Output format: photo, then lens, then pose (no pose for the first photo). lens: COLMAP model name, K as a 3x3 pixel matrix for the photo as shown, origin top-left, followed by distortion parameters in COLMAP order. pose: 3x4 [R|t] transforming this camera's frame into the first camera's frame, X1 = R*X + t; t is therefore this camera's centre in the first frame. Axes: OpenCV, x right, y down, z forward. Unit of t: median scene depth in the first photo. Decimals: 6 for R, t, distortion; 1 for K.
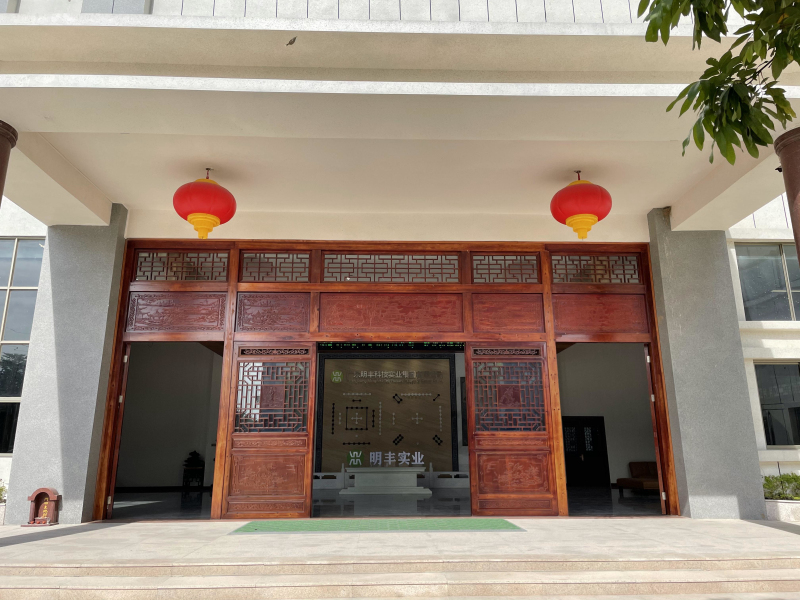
lens RADIAL K [[603.3, 0, 412.7], [0, 603.3, 291.6], [0, 0, 1]] dist [0.073088, -0.087006]
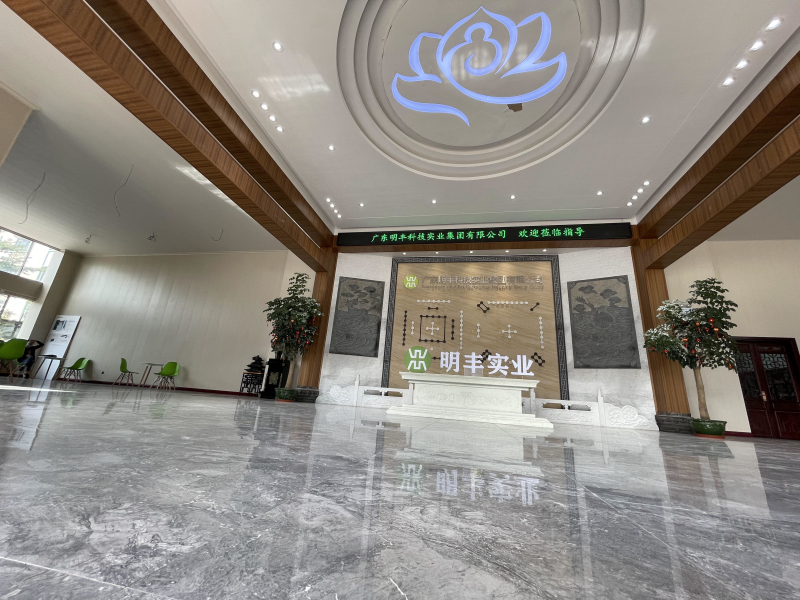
lens RADIAL K [[323.1, 0, 399.8], [0, 323.1, 297.5], [0, 0, 1]] dist [-0.005555, 0.001878]
pose [[0.966308, -0.002624, -0.257375, -0.021798], [-0.011823, 0.998440, -0.054567, 0.193459], [0.257117, 0.055772, 0.964770, 0.565221]]
